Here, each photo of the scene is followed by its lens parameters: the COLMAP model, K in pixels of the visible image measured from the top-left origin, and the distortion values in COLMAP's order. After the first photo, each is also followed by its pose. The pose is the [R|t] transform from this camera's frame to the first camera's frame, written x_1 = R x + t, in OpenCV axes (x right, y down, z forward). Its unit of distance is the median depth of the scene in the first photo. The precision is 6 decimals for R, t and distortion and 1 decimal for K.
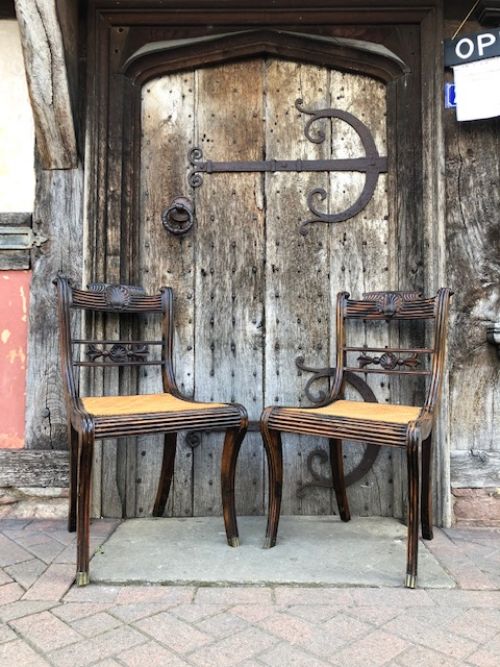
lens RADIAL K [[543.8, 0, 253.6], [0, 543.8, 332.7], [0, 0, 1]] dist [0.008940, -0.006781]
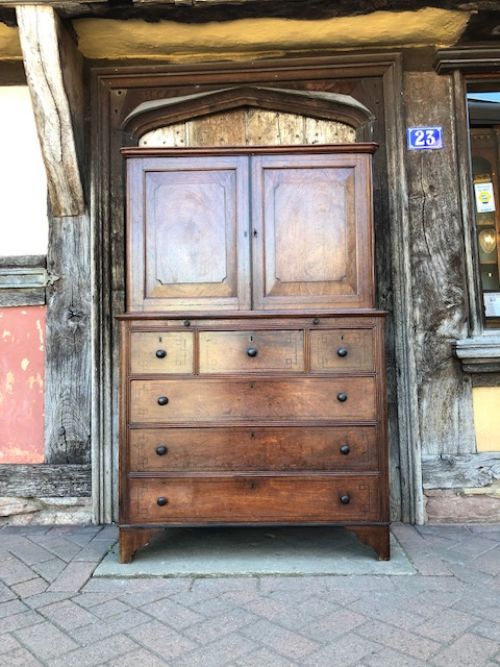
lens RADIAL K [[543.8, 0, 250.3], [0, 543.8, 330.2], [0, 0, 1]] dist [0.008940, -0.006781]
pose [[0.999274, -0.030218, -0.023198, 0.041977], [0.029795, 0.999388, -0.018352, -0.029563], [0.023739, 0.017647, 0.999562, -0.124673]]
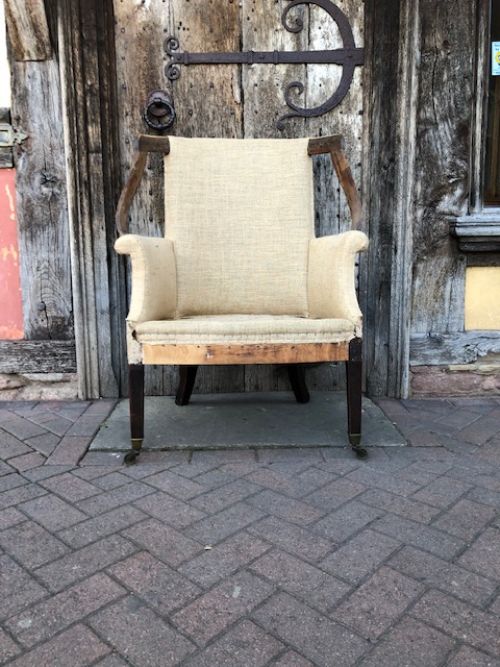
lens RADIAL K [[543.8, 0, 251.2], [0, 543.8, 327.4], [0, 0, 1]] dist [0.008940, -0.006781]
pose [[0.998915, -0.017852, 0.043021, -0.015014], [0.008845, 0.979530, 0.201106, -0.023775], [-0.045730, -0.200507, 0.978624, -0.077231]]
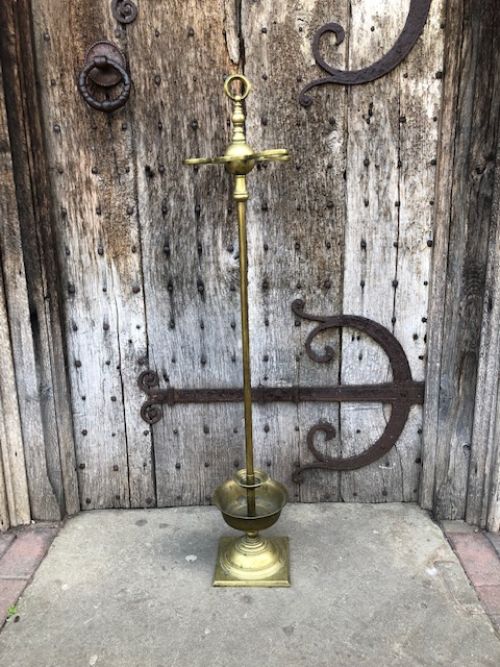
lens RADIAL K [[543.8, 0, 256.3], [0, 543.8, 326.3], [0, 0, 1]] dist [0.008940, -0.006781]
pose [[0.999801, -0.019005, 0.006071, 0.027776], [0.016476, 0.958092, 0.285987, -0.123014], [-0.011252, -0.285830, 0.958214, 0.341928]]
